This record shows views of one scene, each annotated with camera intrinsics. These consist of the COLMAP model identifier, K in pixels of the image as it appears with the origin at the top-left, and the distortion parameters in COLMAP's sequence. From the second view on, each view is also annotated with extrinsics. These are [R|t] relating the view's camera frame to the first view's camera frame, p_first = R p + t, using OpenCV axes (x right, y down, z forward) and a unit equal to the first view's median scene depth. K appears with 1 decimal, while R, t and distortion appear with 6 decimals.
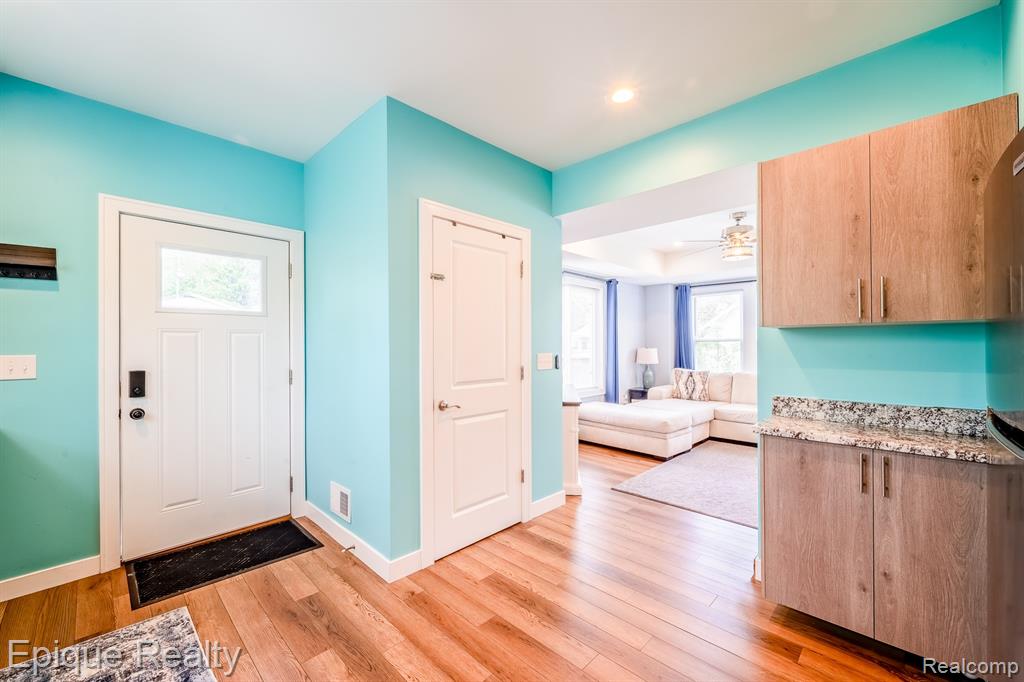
lens RADIAL K [[417.1, 0, 518.8], [0, 417.1, 339.6], [0, 0, 1]] dist [0.004442, -0.002263]
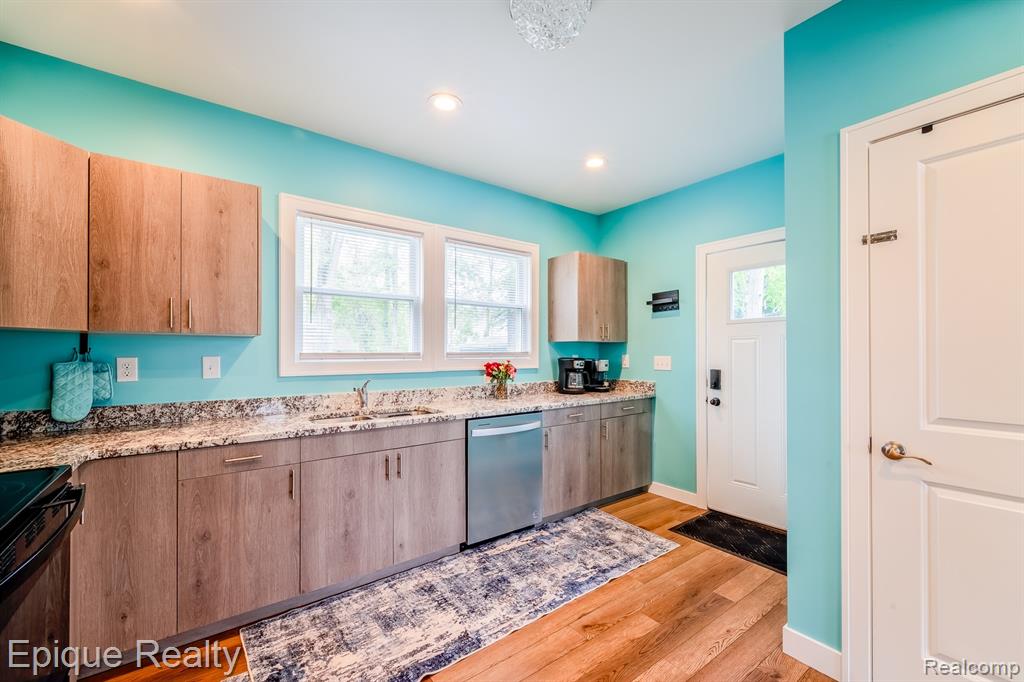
lens RADIAL K [[417.1, 0, 509.2], [0, 417.1, 347.6], [0, 0, 1]] dist [0.004442, -0.002263]
pose [[-0.182727, -0.008134, -0.983130, 0.356575], [0.016294, 0.999803, -0.011300, 0.006210], [0.983029, -0.018084, -0.182559, 0.408390]]
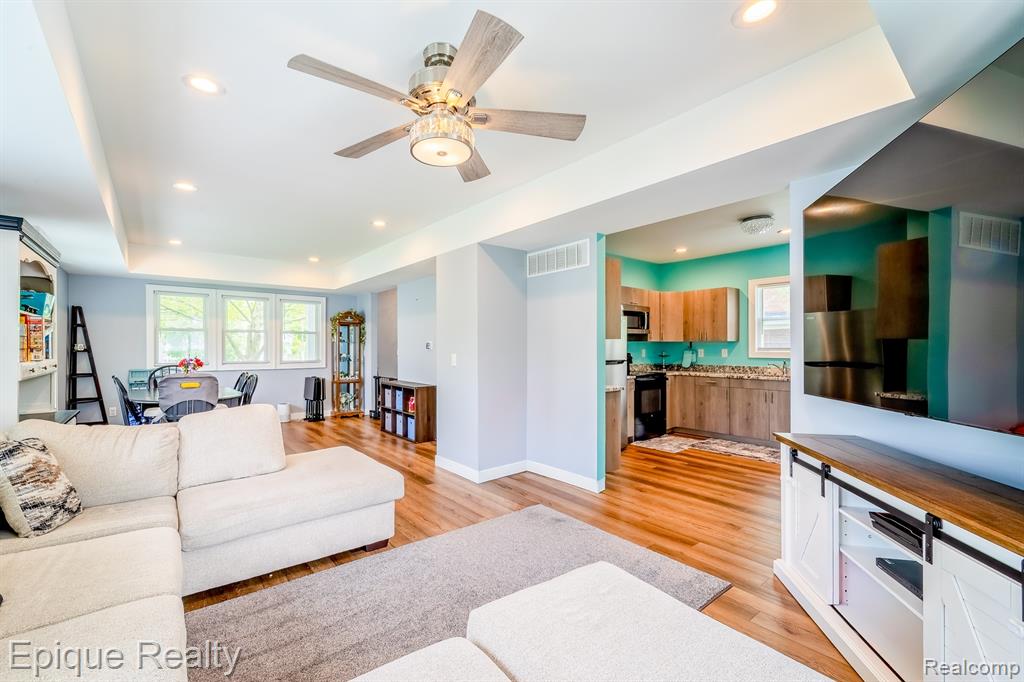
lens RADIAL K [[417.1, 0, 494.3], [0, 417.1, 346.8], [0, 0, 1]] dist [0.004442, -0.002263]
pose [[-0.988636, 0.002959, 0.150300, 0.497799], [0.000699, 0.999886, -0.015083, 0.022159], [-0.150327, -0.014806, -0.988525, 1.769841]]
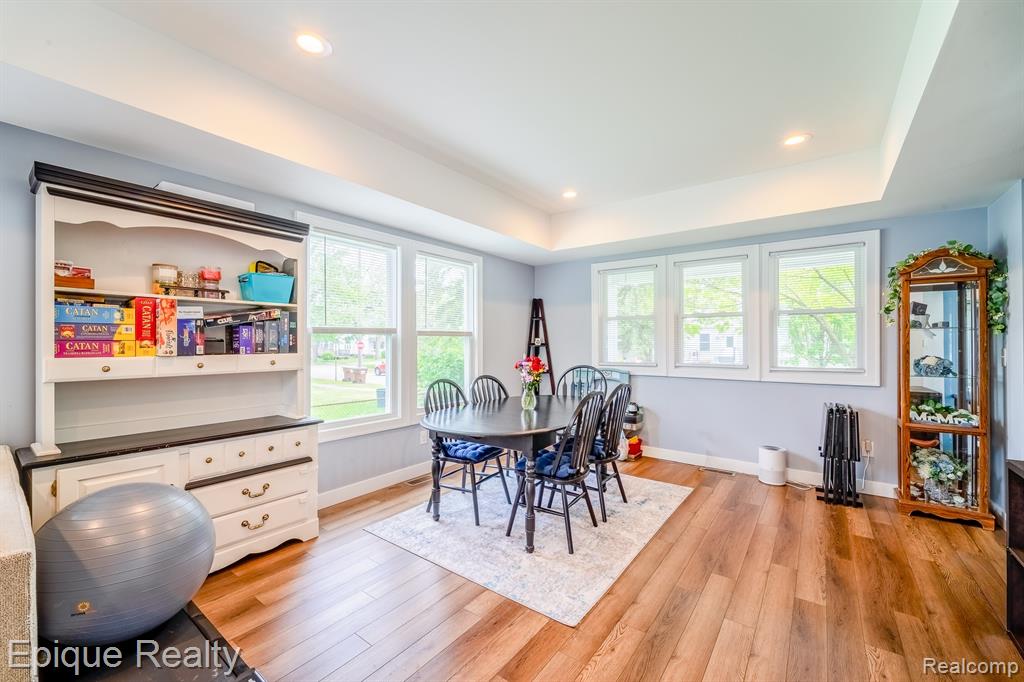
lens RADIAL K [[417.1, 0, 510.8], [0, 417.1, 344.7], [0, 0, 1]] dist [0.004442, -0.002263]
pose [[-0.108275, 0.000412, 0.994121, 0.823342], [-0.011534, 0.999932, -0.001670, 0.012627], [-0.994054, -0.011647, -0.108263, 0.684236]]
